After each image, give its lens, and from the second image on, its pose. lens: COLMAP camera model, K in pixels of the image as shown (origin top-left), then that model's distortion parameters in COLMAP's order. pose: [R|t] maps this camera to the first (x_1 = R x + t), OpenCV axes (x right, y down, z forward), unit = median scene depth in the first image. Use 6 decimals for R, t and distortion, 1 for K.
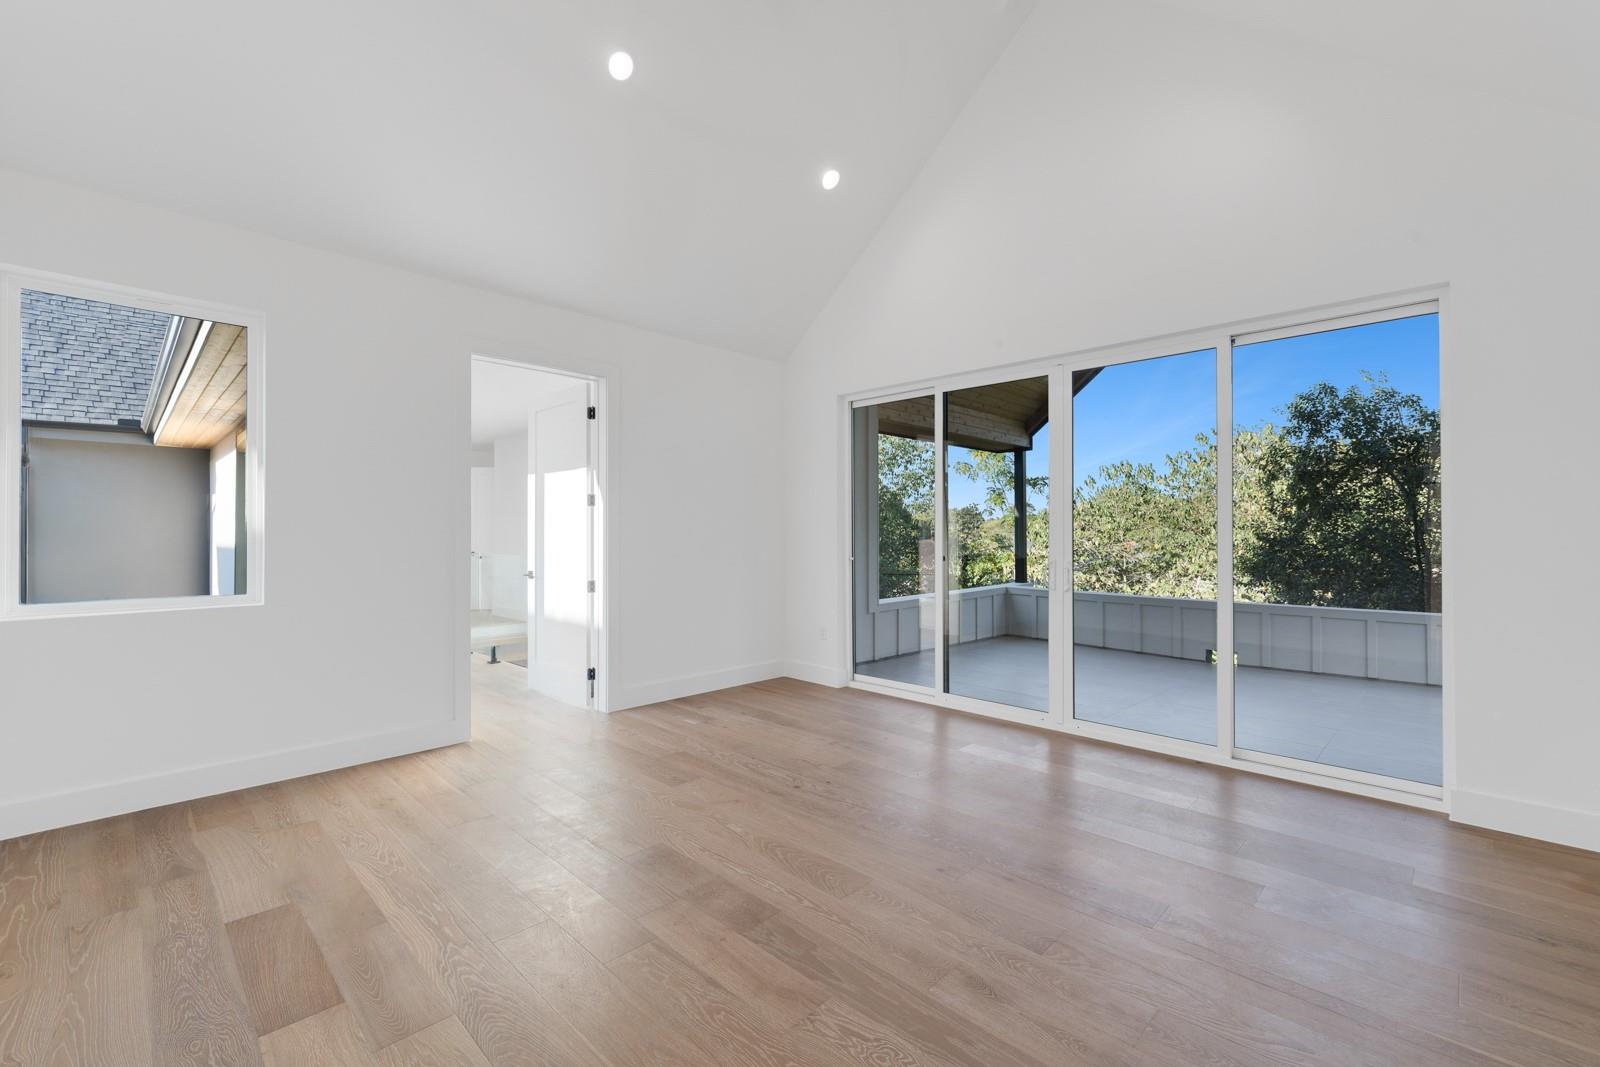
lens RADIAL K [[677.4, 0, 795.9], [0, 677.4, 524.9], [0, 0, 1]] dist [0.002469, 0.000432]
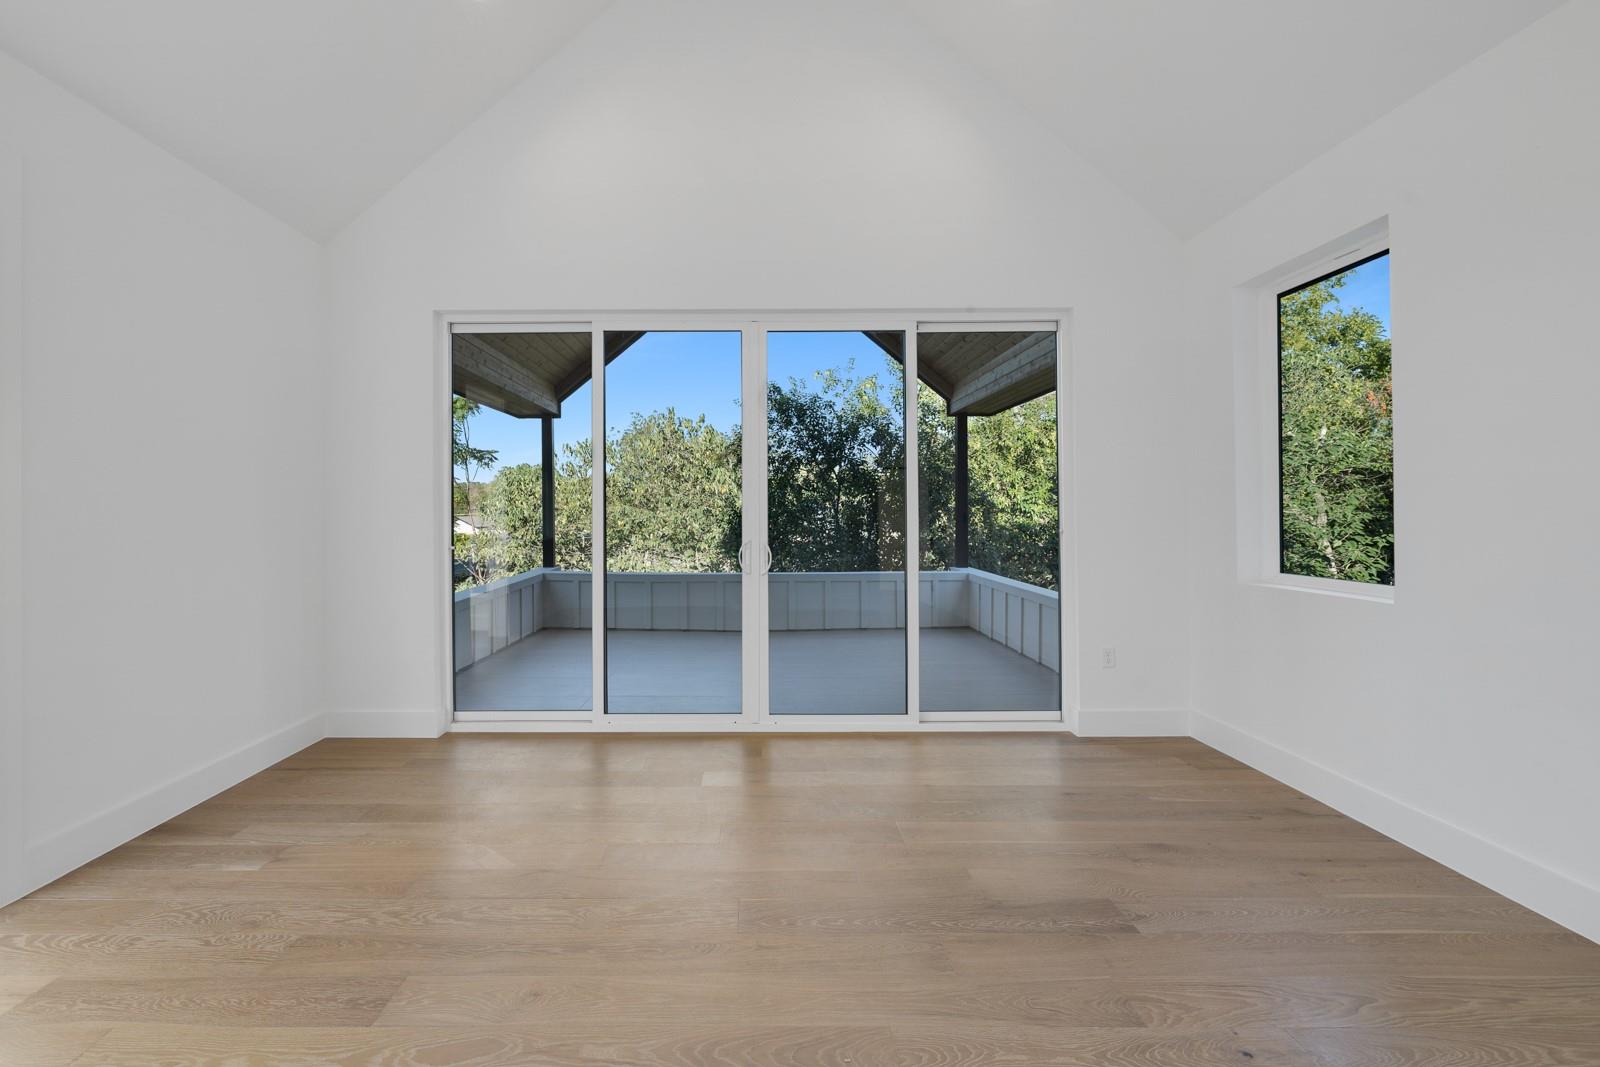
lens RADIAL K [[710.4, 0, 761.7], [0, 710.4, 497.5], [0, 0, 1]] dist [0.000174, 0.000256]
pose [[0.716268, 0.008434, 0.697775, -0.141297], [-0.003084, 0.999955, -0.008920, 0.002578], [-0.697819, 0.004237, 0.716262, 0.177181]]
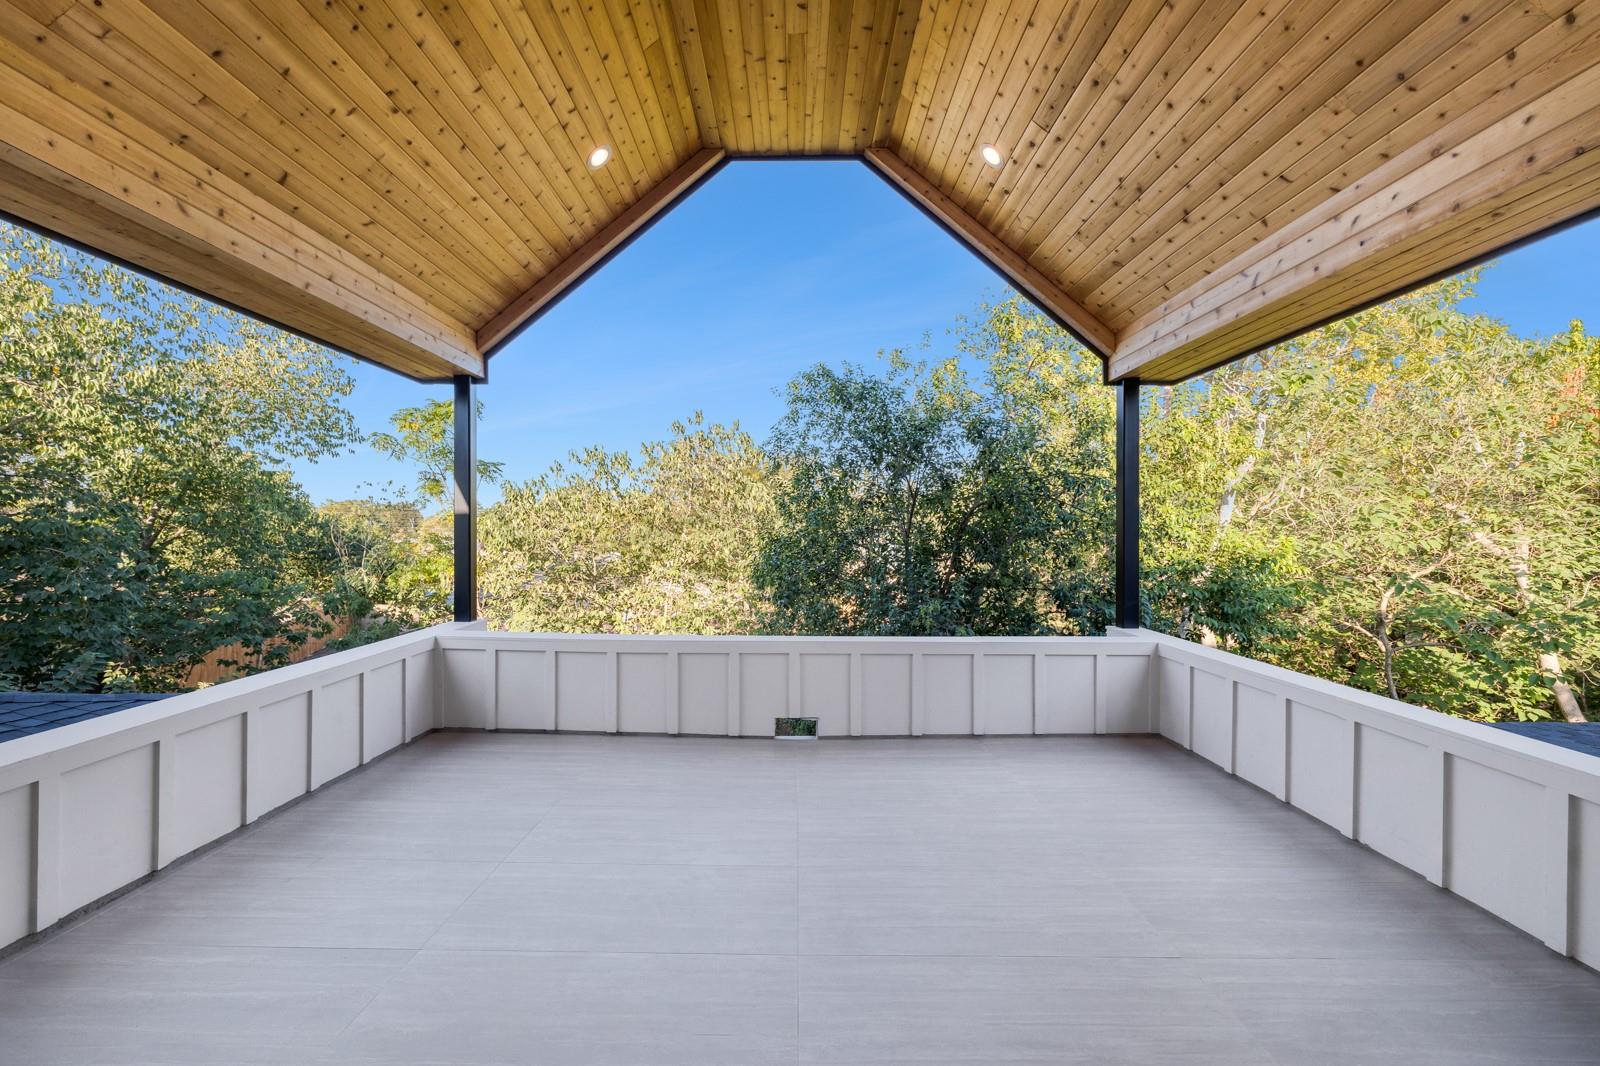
lens RADIAL K [[705.1, 0, 800.0], [0, 705.1, 533.0], [0, 0, 1]] dist [0.000106, 0.000207]
pose [[0.722648, 0.001932, 0.691214, 0.161913], [-0.010933, 0.999903, 0.008635, 0.006967], [-0.691130, -0.013797, 0.722599, 0.486771]]
